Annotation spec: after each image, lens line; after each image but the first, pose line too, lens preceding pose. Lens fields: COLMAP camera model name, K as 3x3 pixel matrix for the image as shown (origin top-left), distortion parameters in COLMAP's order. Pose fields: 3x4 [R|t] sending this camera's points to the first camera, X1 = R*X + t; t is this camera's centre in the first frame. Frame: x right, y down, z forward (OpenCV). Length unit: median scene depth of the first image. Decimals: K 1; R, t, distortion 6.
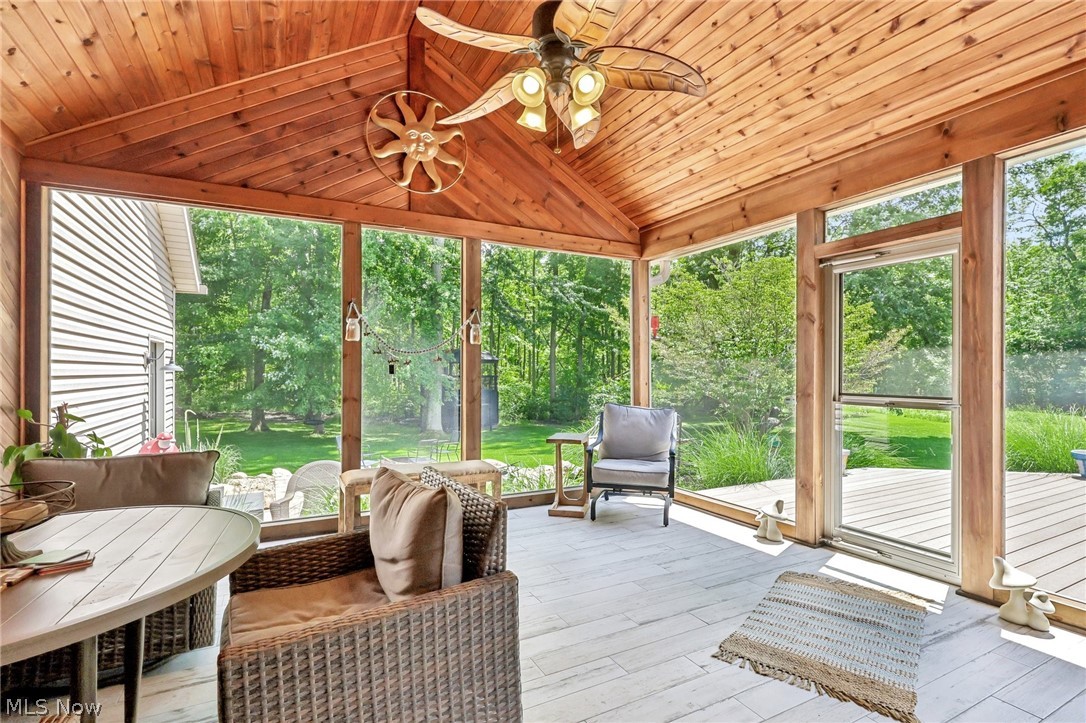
lens RADIAL K [[513.5, 0, 544.0], [0, 513.5, 366.2], [0, 0, 1]] dist [-0.003498, 0.002006]
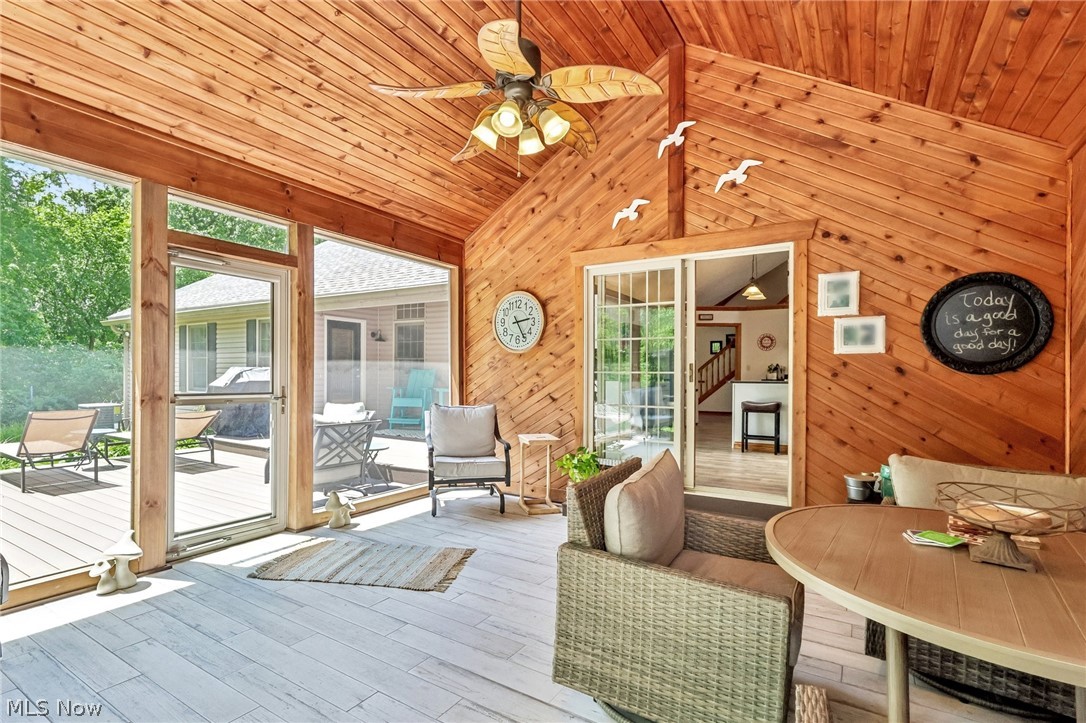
lens RADIAL K [[513.5, 0, 543.9], [0, 513.5, 372.3], [0, 0, 1]] dist [-0.003498, 0.002006]
pose [[-0.507746, 0.000614, 0.861507, -0.674799], [-0.018628, 0.999758, -0.011692, 0.012232], [-0.861305, -0.021985, -0.507612, 1.058873]]
